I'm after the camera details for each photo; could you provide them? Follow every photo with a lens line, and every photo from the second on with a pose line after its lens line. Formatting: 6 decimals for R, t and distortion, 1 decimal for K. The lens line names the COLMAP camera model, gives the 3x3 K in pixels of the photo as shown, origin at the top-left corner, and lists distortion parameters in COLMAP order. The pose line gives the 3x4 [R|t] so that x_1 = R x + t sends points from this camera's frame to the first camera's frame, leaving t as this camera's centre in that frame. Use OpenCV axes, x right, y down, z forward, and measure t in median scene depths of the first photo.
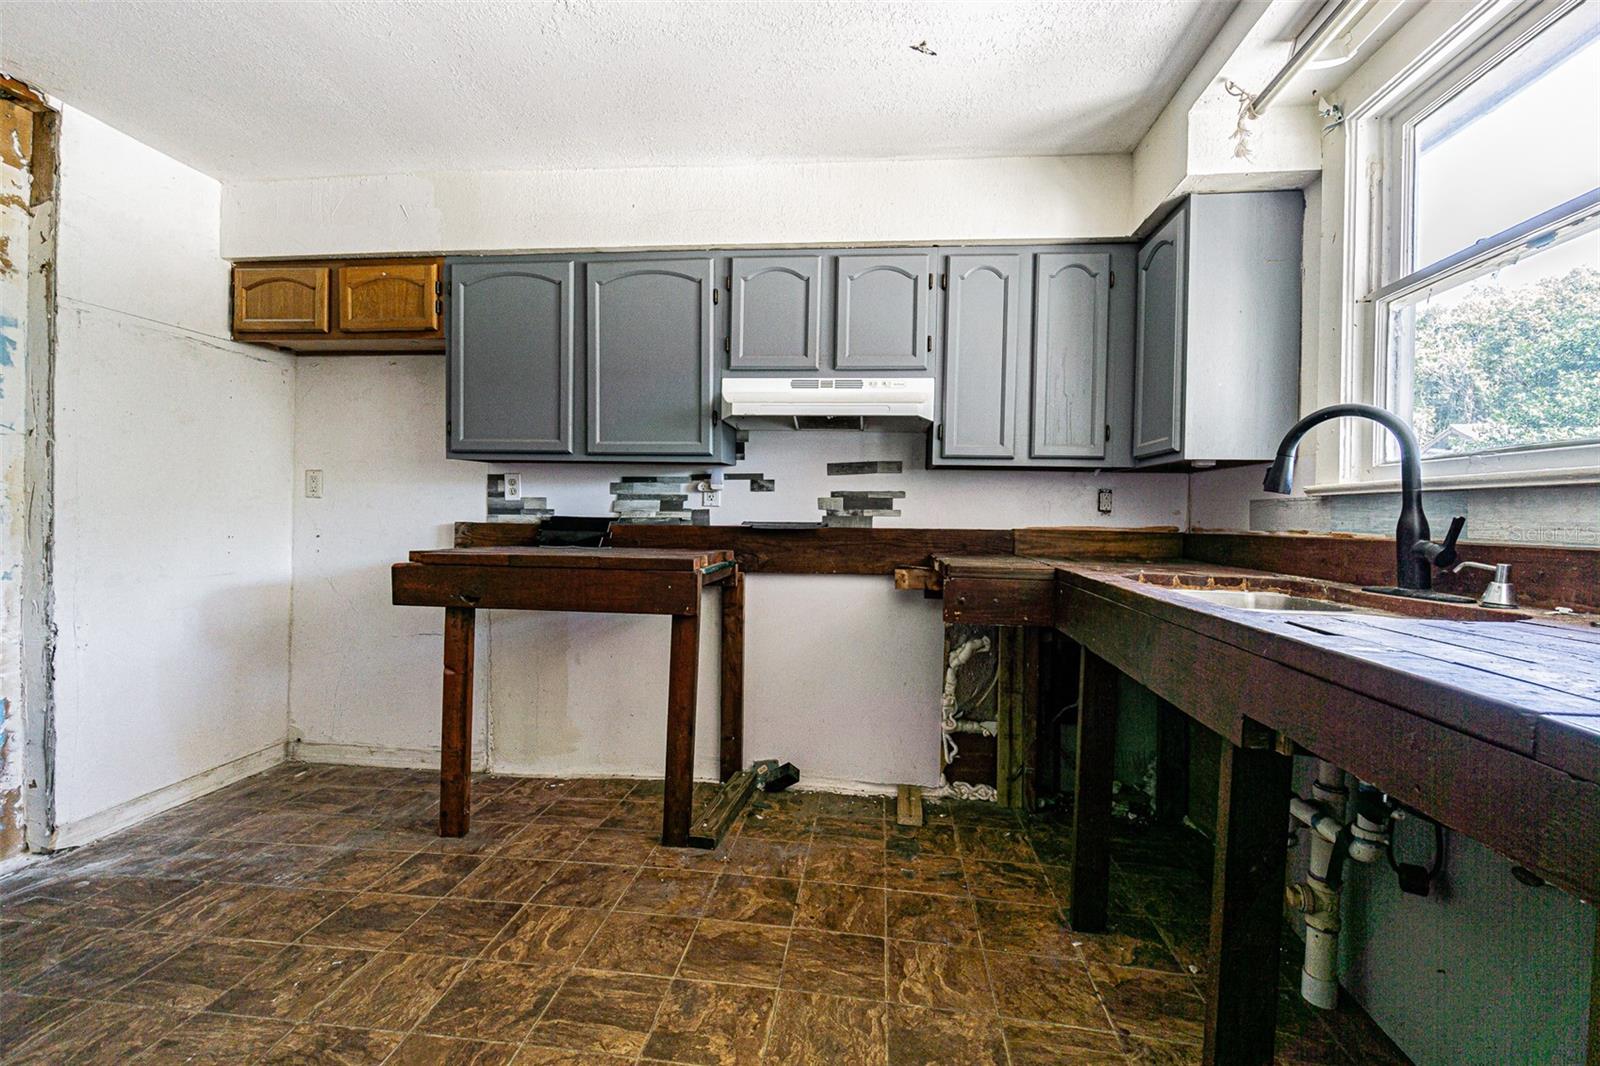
lens RADIAL K [[692.2, 0, 800.9], [0, 692.2, 521.1], [0, 0, 1]] dist [-0.001452, -0.000092]
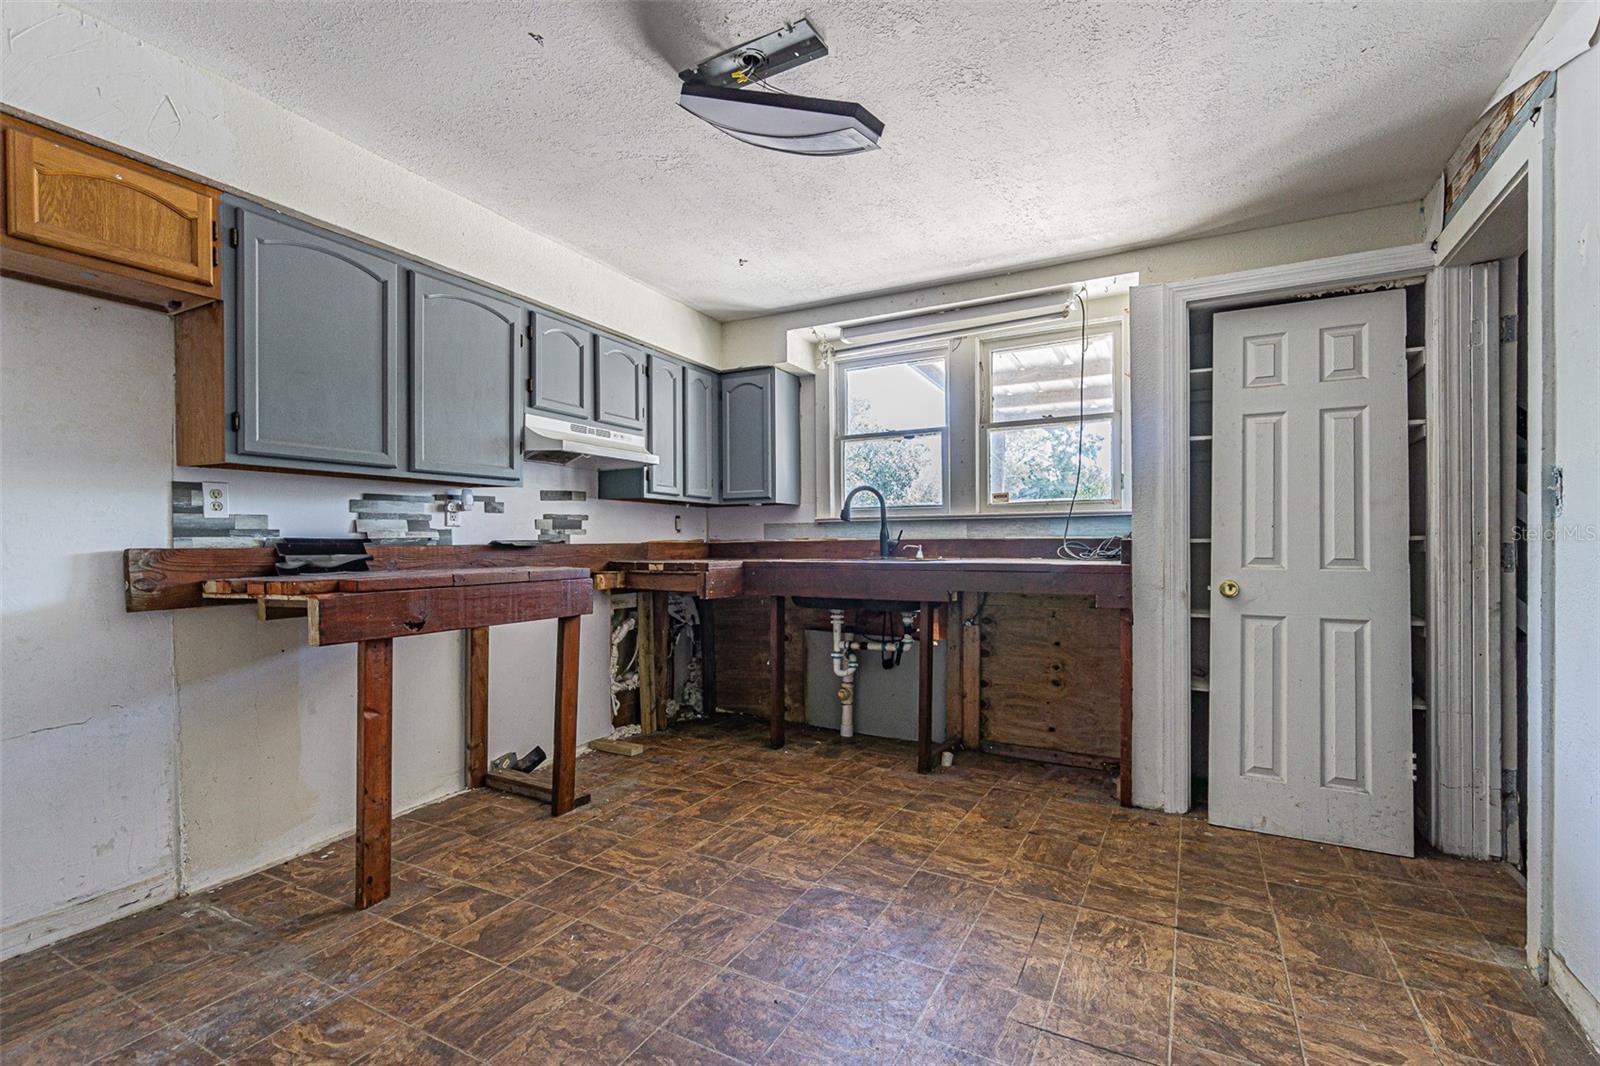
lens RADIAL K [[692.2, 0, 796.1], [0, 692.2, 540.3], [0, 0, 1]] dist [-0.001452, -0.000092]
pose [[0.393957, -0.016405, 0.918982, -0.975983], [0.019503, 0.999765, 0.009486, -0.000498], [-0.918922, 0.014185, 0.394185, 0.142799]]
